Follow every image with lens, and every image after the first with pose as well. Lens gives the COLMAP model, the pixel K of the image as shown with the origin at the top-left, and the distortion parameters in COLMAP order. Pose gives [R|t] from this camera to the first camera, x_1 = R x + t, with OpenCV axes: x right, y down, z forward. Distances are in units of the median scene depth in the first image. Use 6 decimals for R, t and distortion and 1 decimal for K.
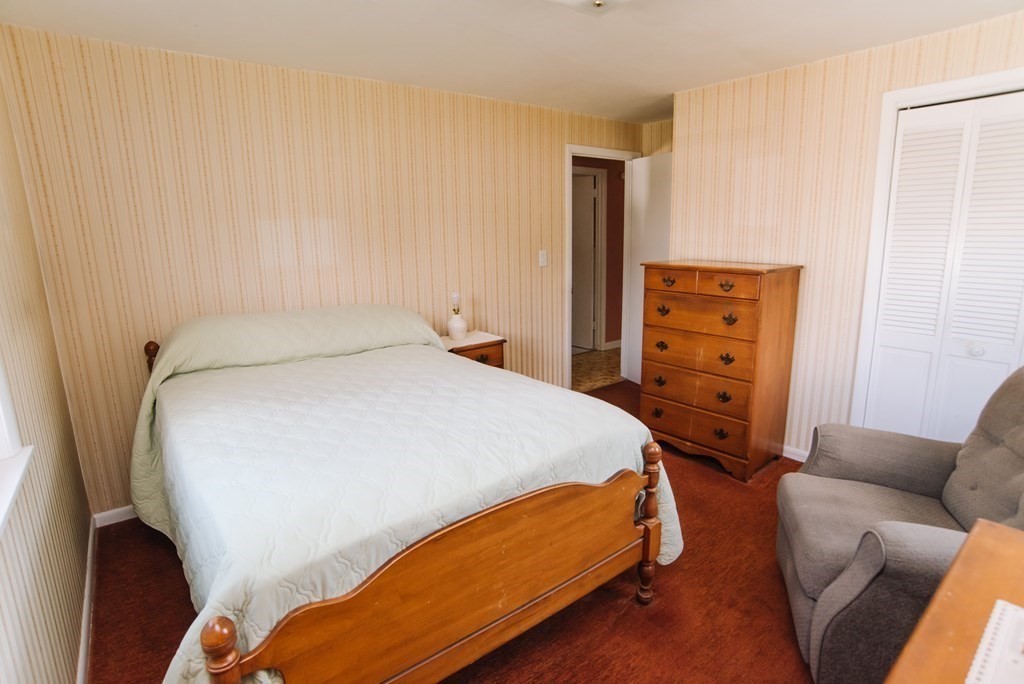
lens RADIAL K [[530.8, 0, 518.8], [0, 530.8, 336.6], [0, 0, 1]] dist [-0.096772, 0.049312]
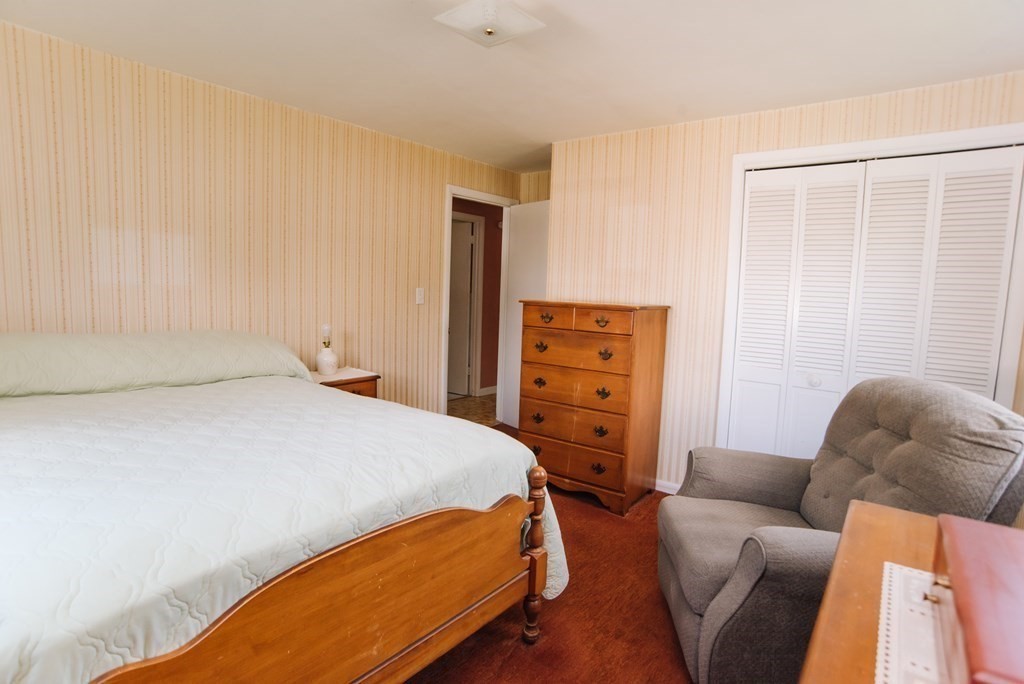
lens RADIAL K [[530.8, 0, 518.8], [0, 530.8, 336.6], [0, 0, 1]] dist [-0.096772, 0.049312]
pose [[0.971112, 0.027337, 0.237053, -0.015143], [-0.002212, 0.994405, -0.105616, 0.063145], [-0.238614, 0.102041, 0.965739, 0.045188]]
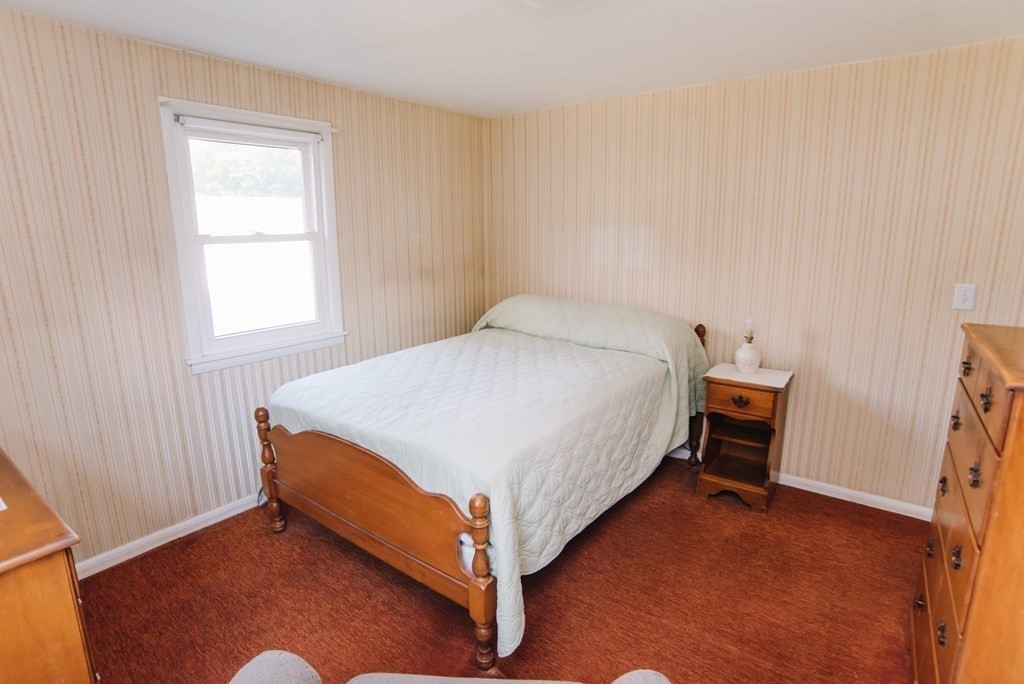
lens RADIAL K [[509.6, 0, 512.0], [0, 509.6, 342.0], [0, 0, 1]] dist [-0.049872, 0.000312]
pose [[0.249964, 0.223254, -0.942165, 0.960692], [-0.193195, 0.964989, 0.177405, -0.198938], [0.948785, 0.137677, 0.284344, 0.727791]]
